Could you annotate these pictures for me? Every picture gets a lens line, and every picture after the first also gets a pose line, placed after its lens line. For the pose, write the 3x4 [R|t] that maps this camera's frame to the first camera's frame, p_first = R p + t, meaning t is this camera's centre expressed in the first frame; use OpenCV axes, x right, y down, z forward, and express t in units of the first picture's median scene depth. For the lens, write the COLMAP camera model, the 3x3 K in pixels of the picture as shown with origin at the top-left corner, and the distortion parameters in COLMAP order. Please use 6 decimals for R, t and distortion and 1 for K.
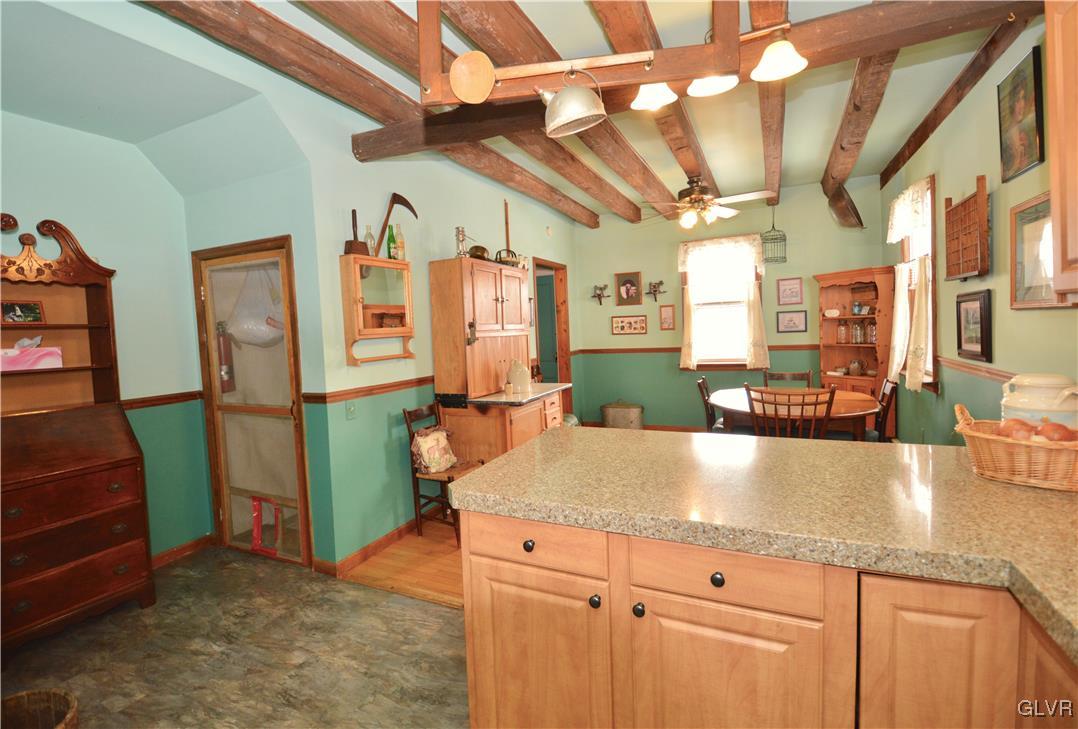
lens RADIAL K [[499.4, 0, 515.4], [0, 499.4, 354.3], [0, 0, 1]] dist [-0.001651, -0.000160]
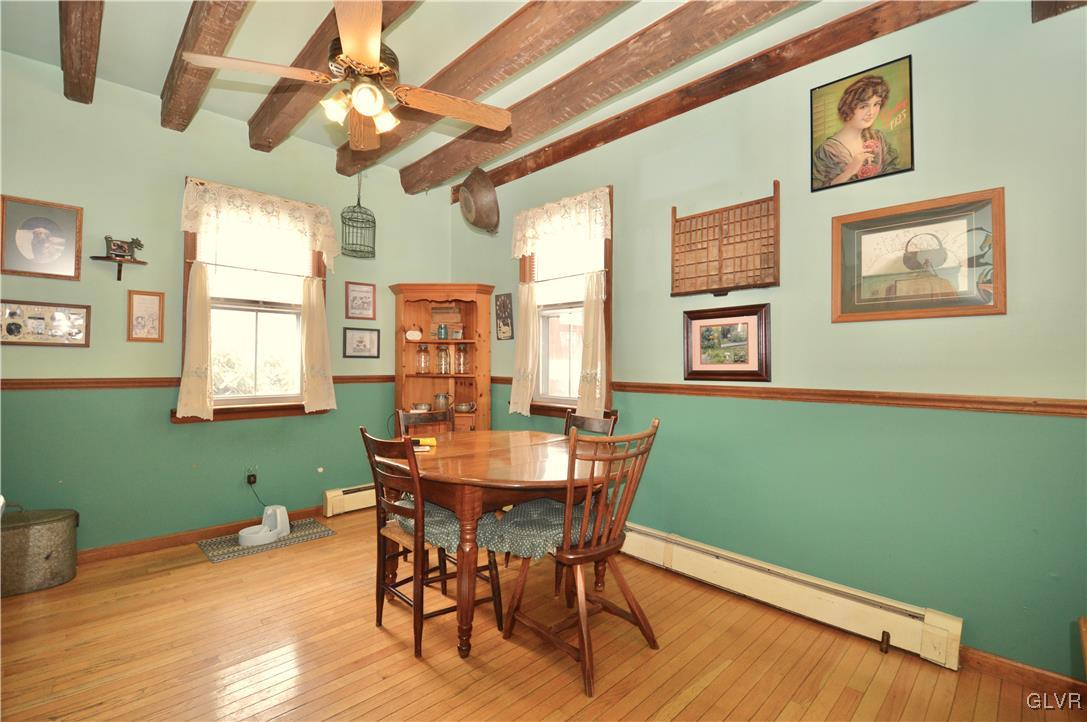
lens RADIAL K [[482.4, 0, 548.0], [0, 482.4, 358.0], [0, 0, 1]] dist [0.018536, -0.021935]
pose [[0.309612, 0.060123, 0.948960, -0.022866], [0.028349, 0.996972, -0.072414, 0.013834], [-0.950440, 0.049323, 0.306969, 0.522365]]
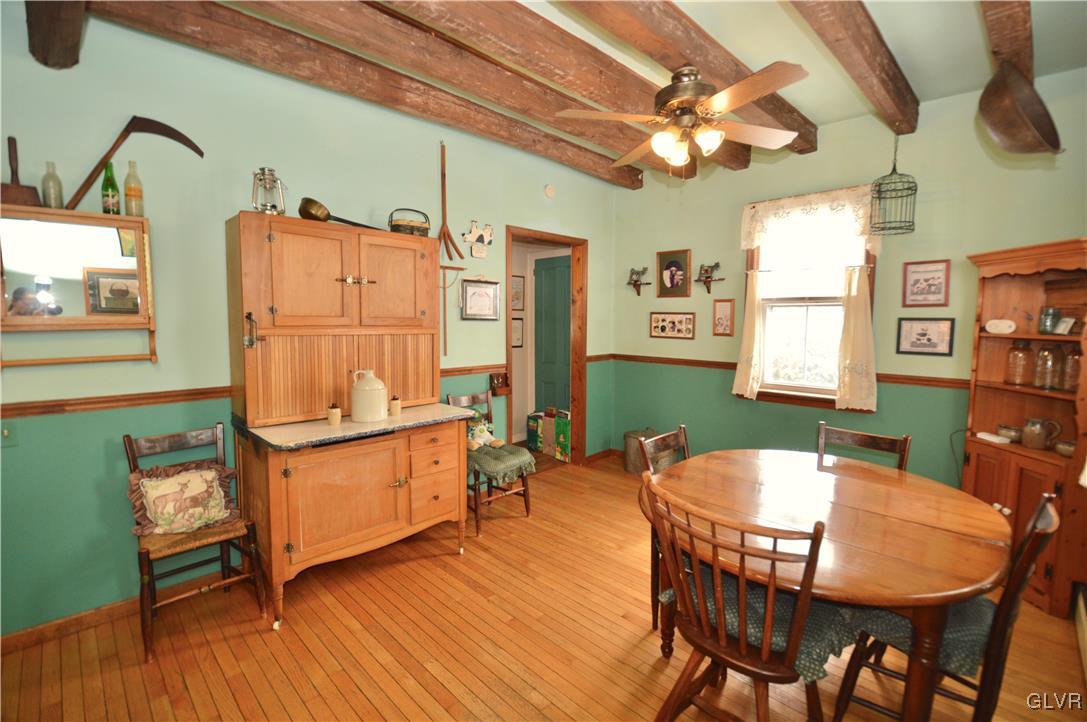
lens RADIAL K [[482.4, 0, 548.0], [0, 482.4, 358.0], [0, 0, 1]] dist [0.018536, -0.021935]
pose [[0.950120, 0.077068, -0.302213, 0.304345], [-0.064897, 0.996632, 0.050123, -0.039305], [0.305059, -0.028010, 0.951922, 0.325421]]
